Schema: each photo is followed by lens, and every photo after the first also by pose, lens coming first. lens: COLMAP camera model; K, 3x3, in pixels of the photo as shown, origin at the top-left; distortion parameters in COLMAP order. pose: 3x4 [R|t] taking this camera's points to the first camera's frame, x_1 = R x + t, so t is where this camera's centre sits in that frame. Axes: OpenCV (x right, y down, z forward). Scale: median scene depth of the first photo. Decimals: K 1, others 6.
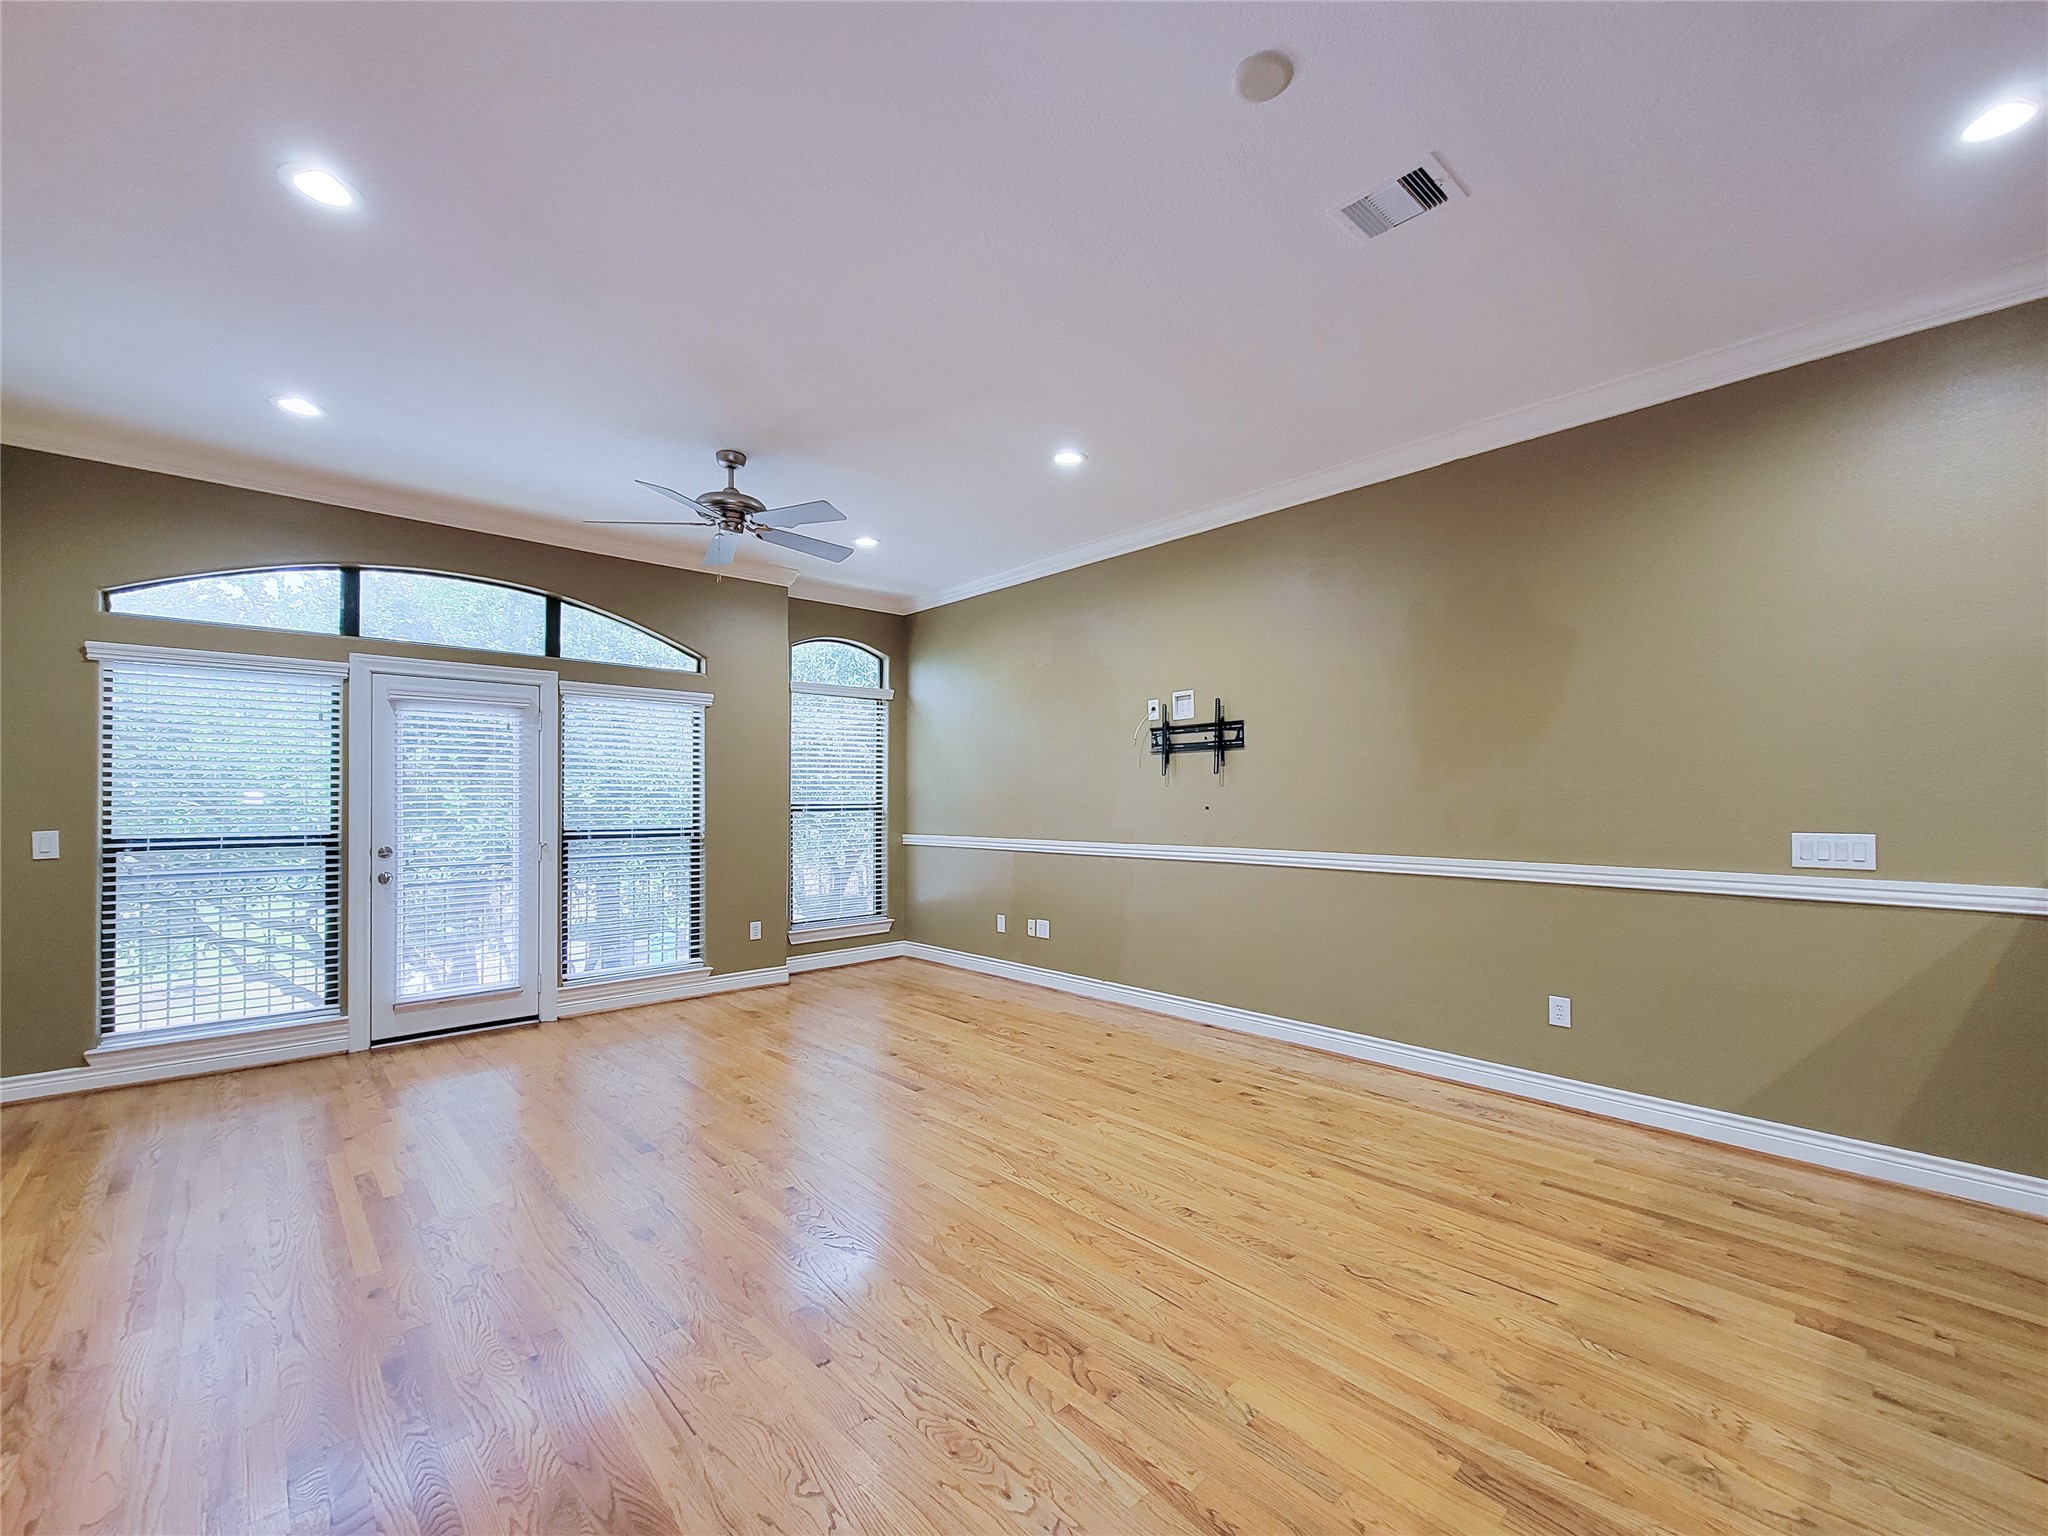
lens RADIAL K [[847.2, 0, 1031.1], [0, 847.2, 790.9], [0, 0, 1]] dist [0.000279, -0.000272]
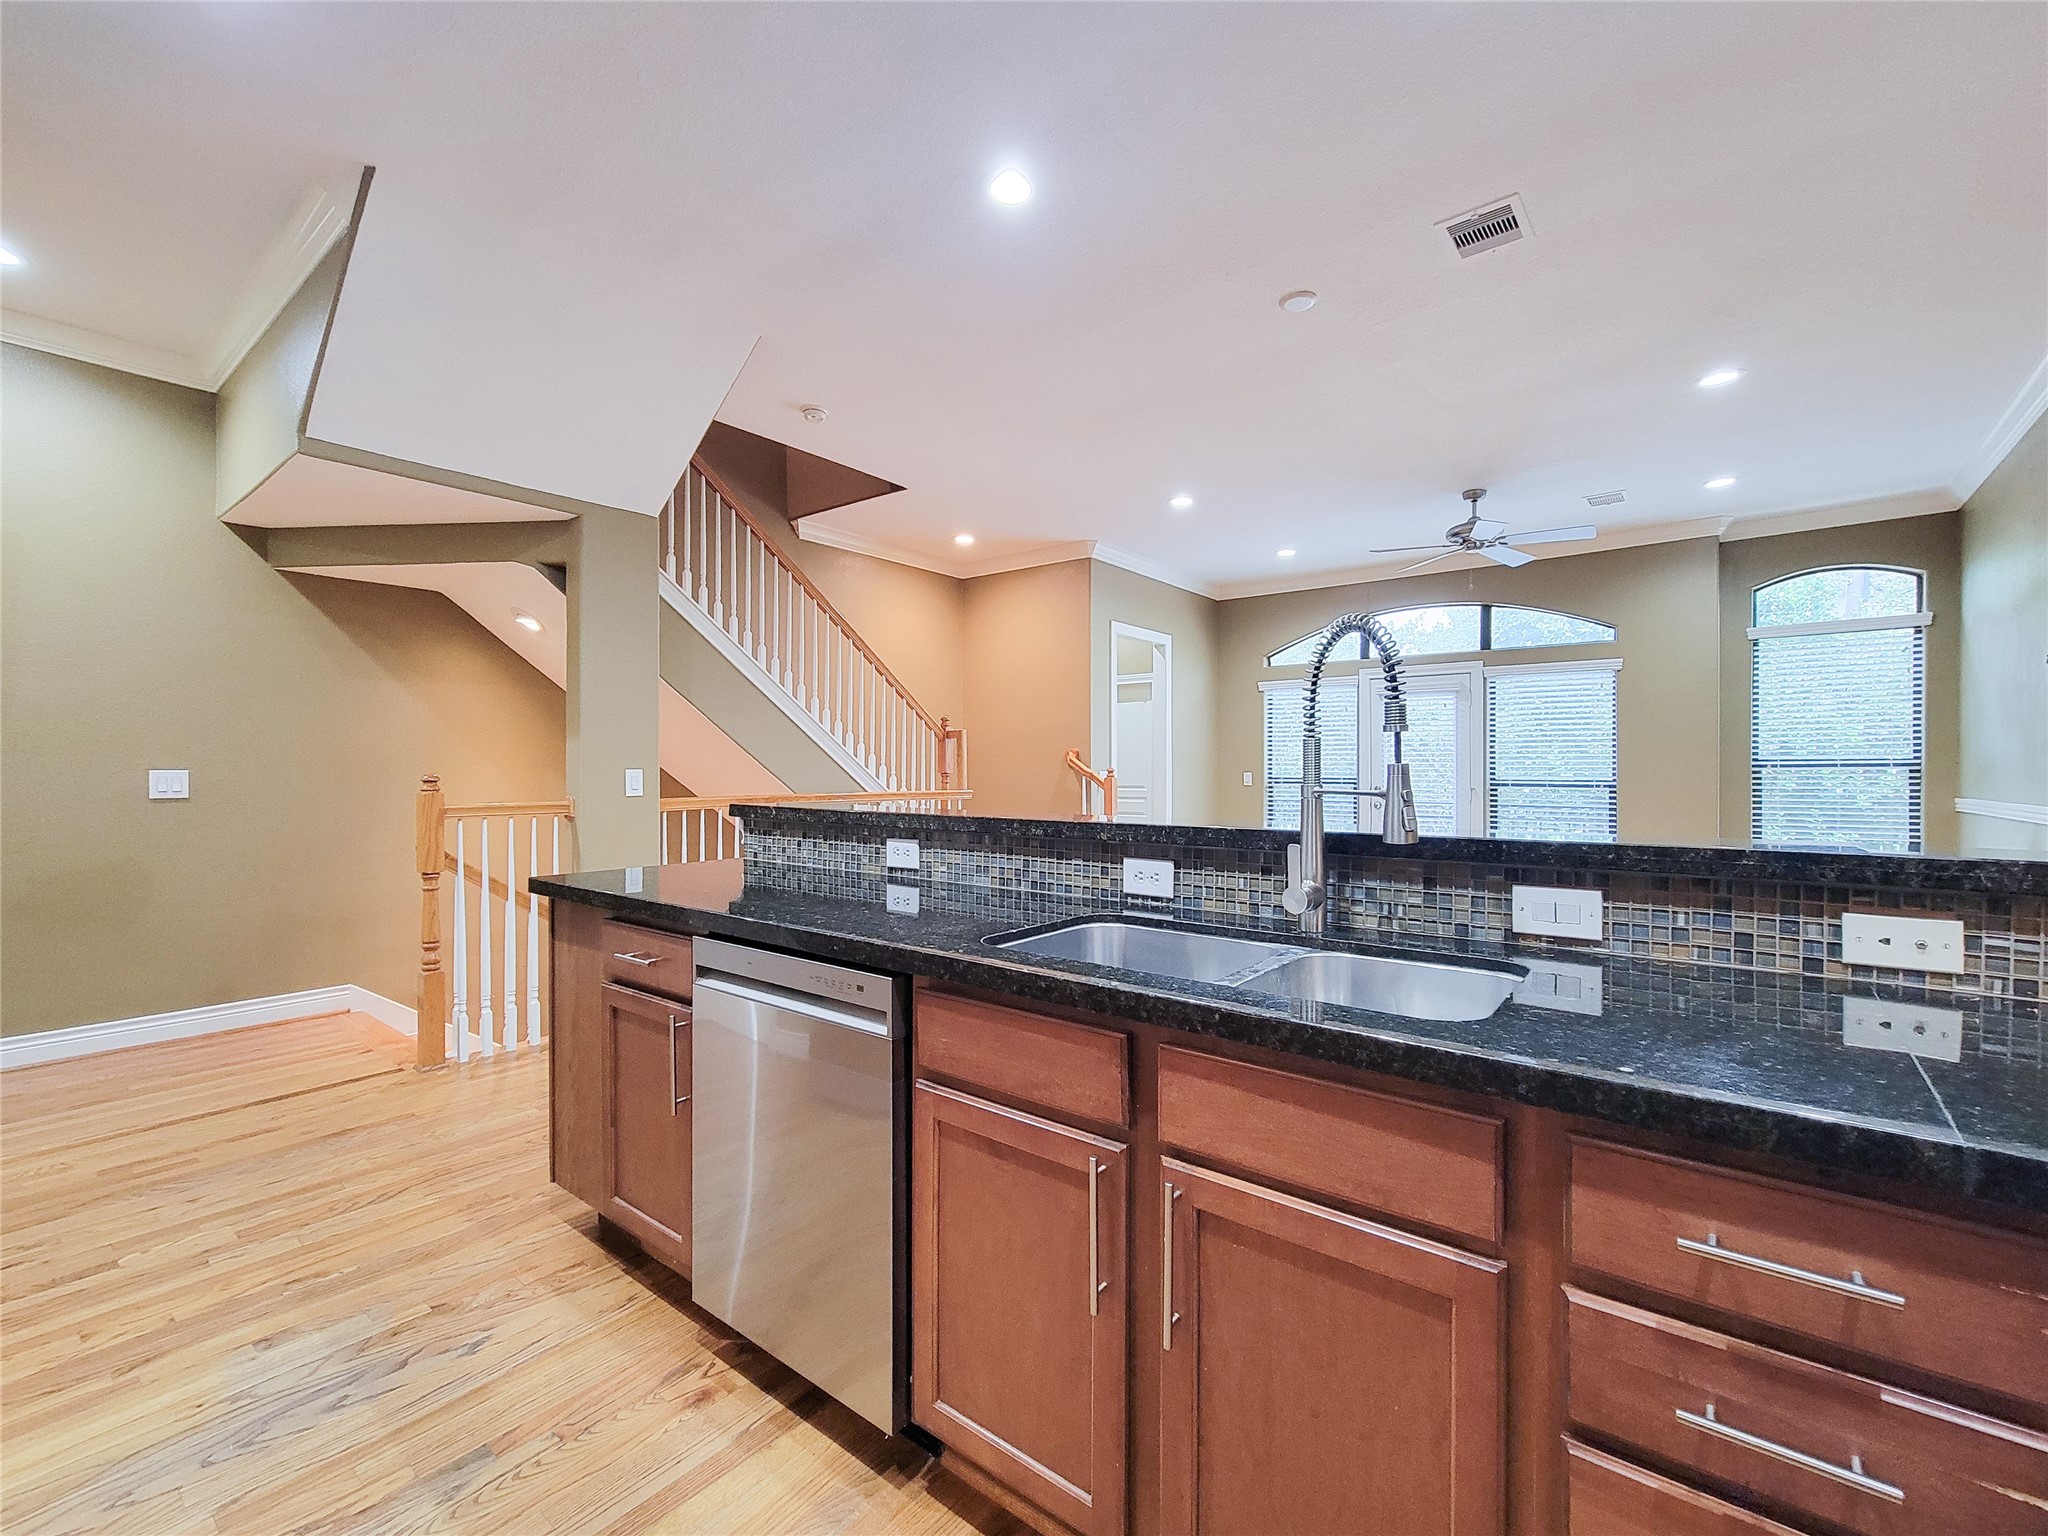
lens RADIAL K [[867.2, 0, 1024.0], [0, 867.2, 768.0], [0, 0, 1]] dist [-0.001512, -0.000272]
pose [[0.150030, -0.003642, -0.988675, 0.717388], [0.008954, 0.999957, -0.002324, 0.026987], [0.988641, -0.008504, 0.150056, 0.075859]]
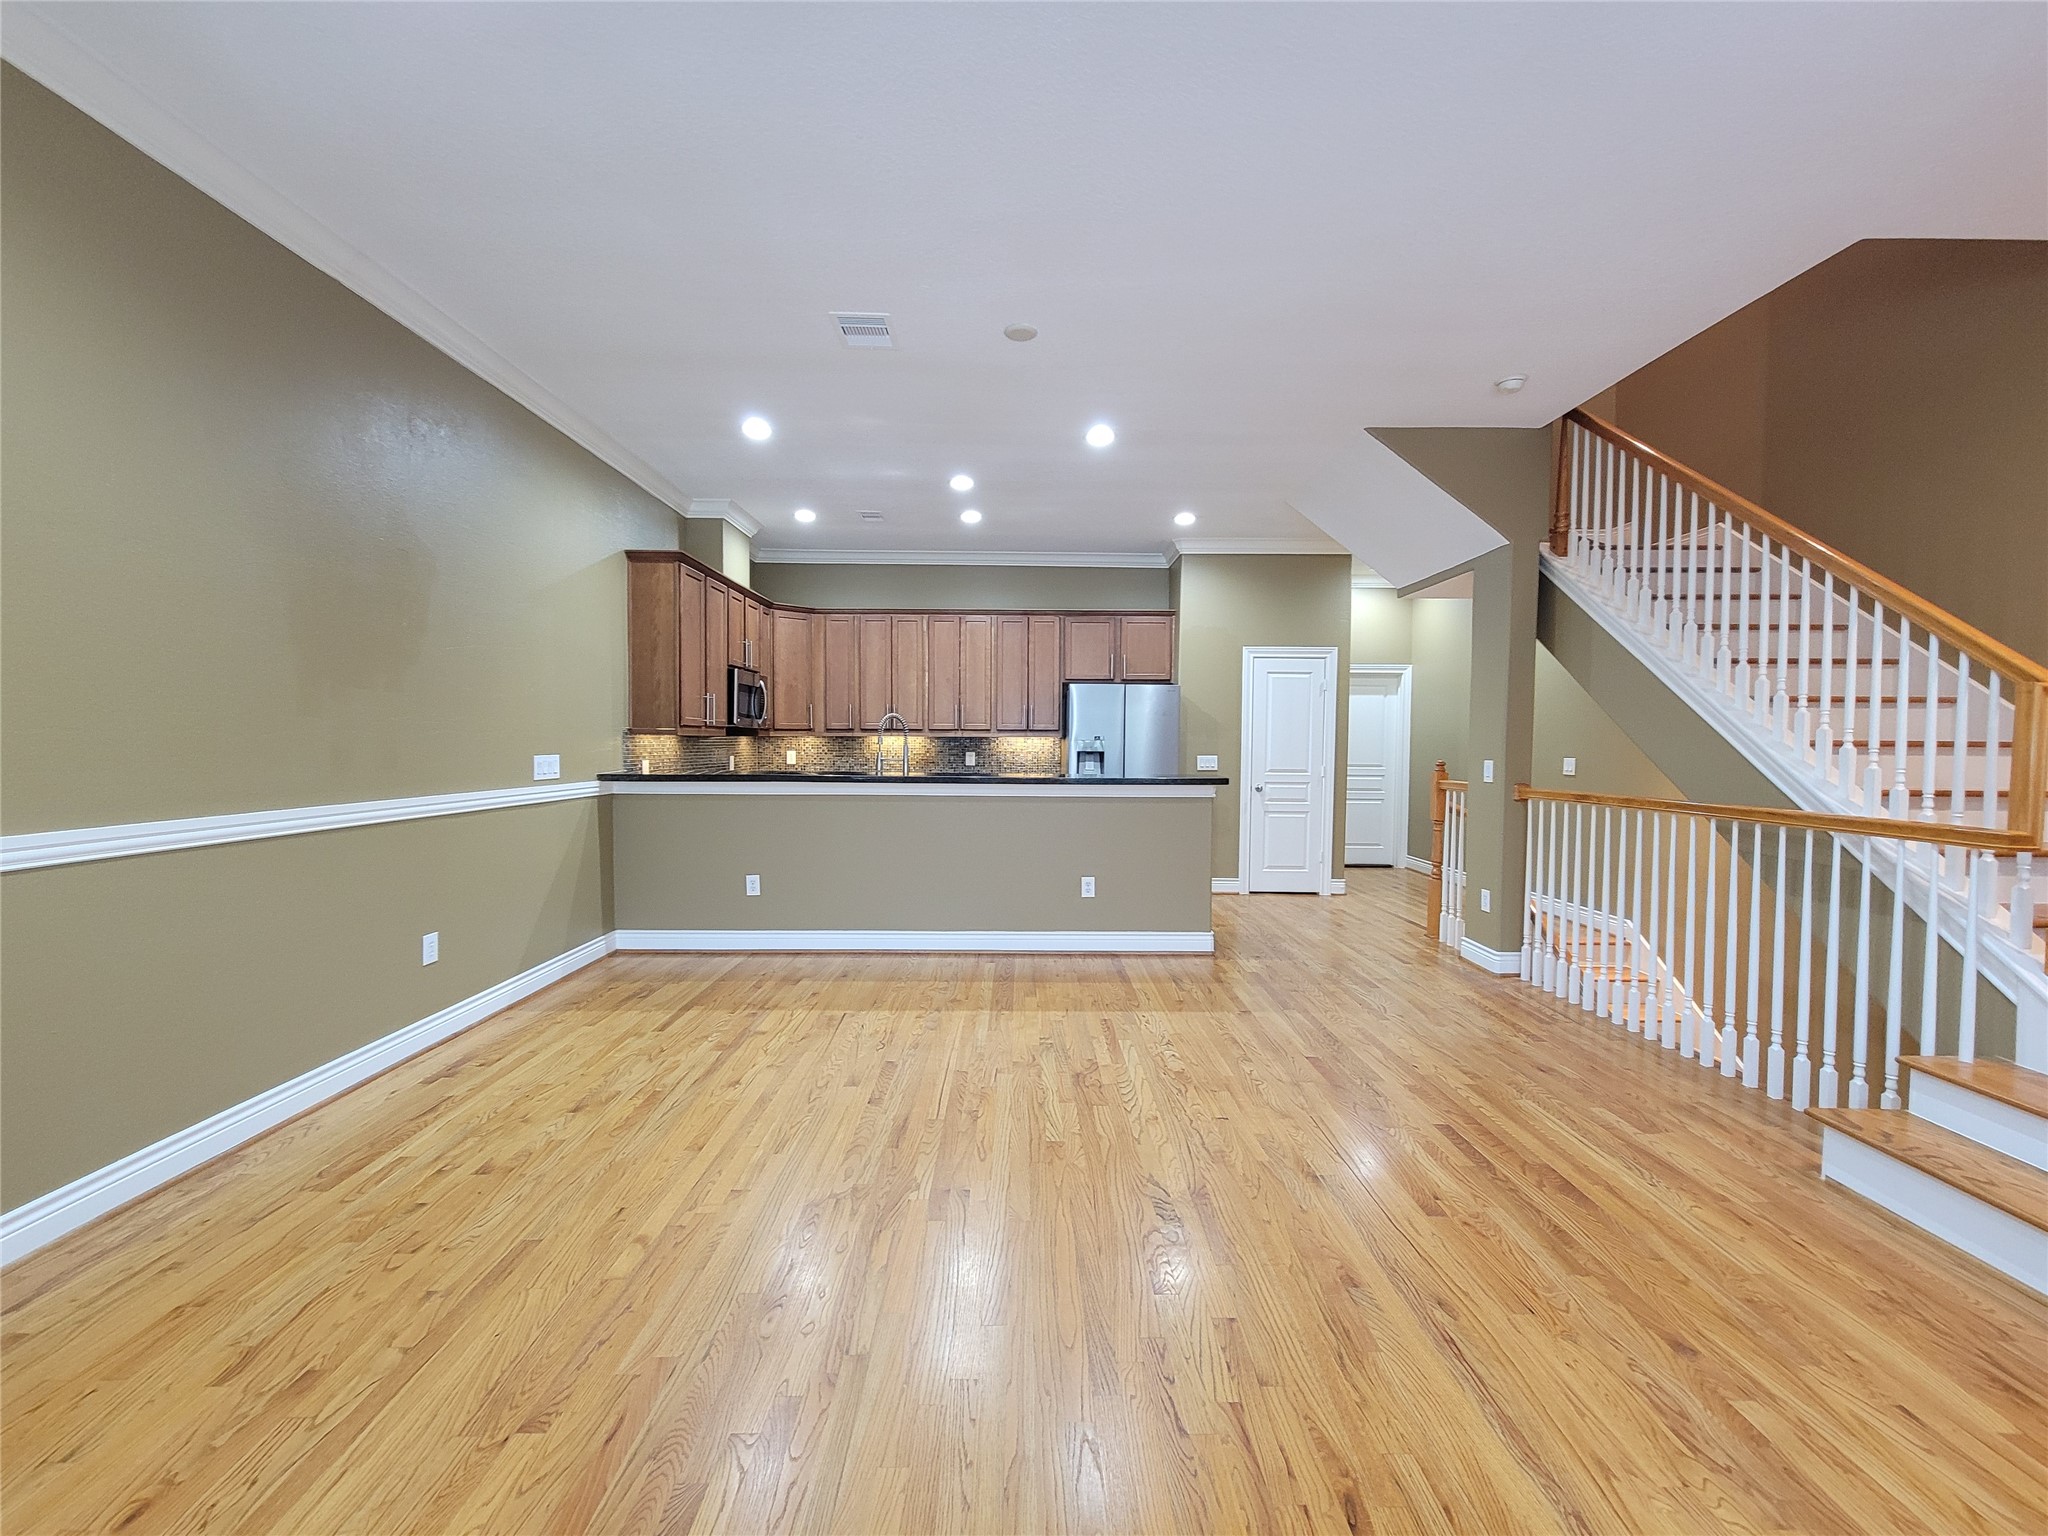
lens RADIAL K [[867.2, 0, 1024.0], [0, 867.2, 768.0], [0, 0, 1]] dist [-0.001512, -0.000272]
pose [[-0.745268, -0.026786, 0.666227, -0.372763], [-0.014429, 0.999607, 0.024049, 0.015009], [-0.666609, 0.008310, -0.745361, 0.898973]]
